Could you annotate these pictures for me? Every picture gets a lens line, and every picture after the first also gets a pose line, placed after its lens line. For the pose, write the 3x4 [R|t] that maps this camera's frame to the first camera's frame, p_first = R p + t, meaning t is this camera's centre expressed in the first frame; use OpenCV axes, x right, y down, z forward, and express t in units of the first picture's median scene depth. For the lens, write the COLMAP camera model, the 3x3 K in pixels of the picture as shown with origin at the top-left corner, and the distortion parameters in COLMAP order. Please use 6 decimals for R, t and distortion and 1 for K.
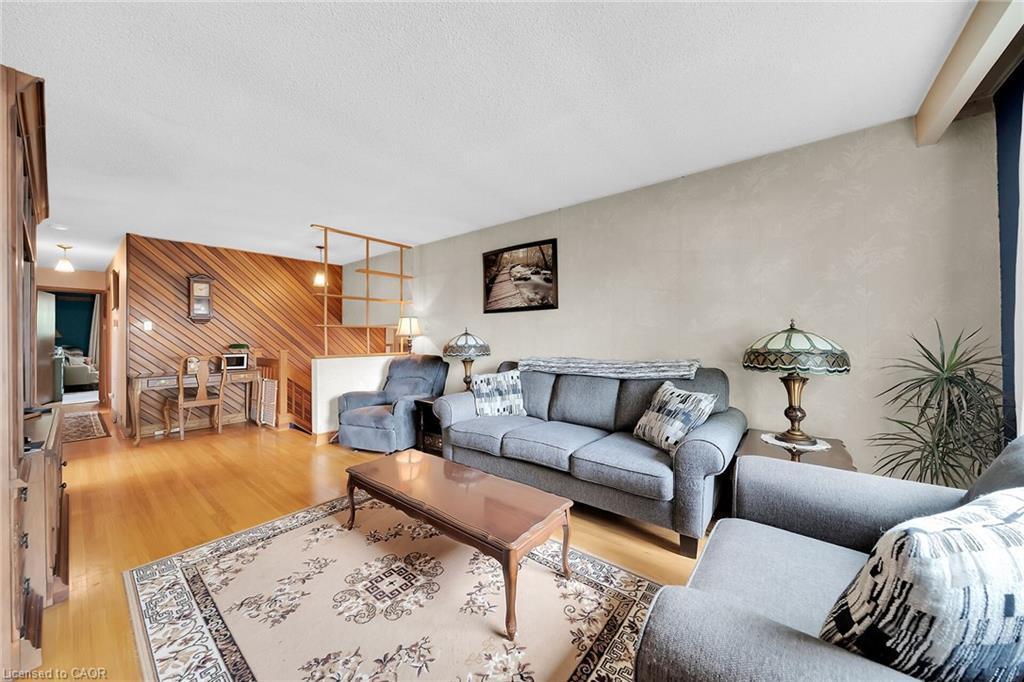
lens RADIAL K [[352.8, 0, 514.9], [0, 352.8, 342.9], [0, 0, 1]] dist [-0.006031, 0.000099]
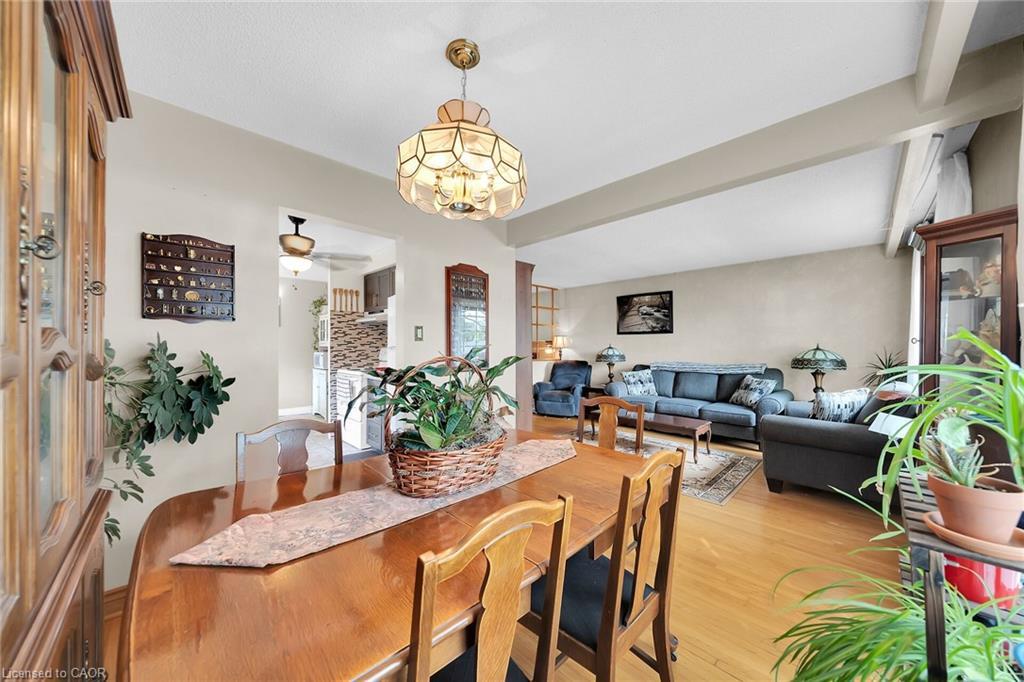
lens RADIAL K [[352.8, 0, 514.9], [0, 352.8, 342.9], [0, 0, 1]] dist [-0.006031, 0.000099]
pose [[0.992935, 0.010355, -0.118210, -0.456382], [-0.013764, 0.999512, -0.028059, 0.006000], [0.117862, 0.029488, 0.992592, -0.793566]]
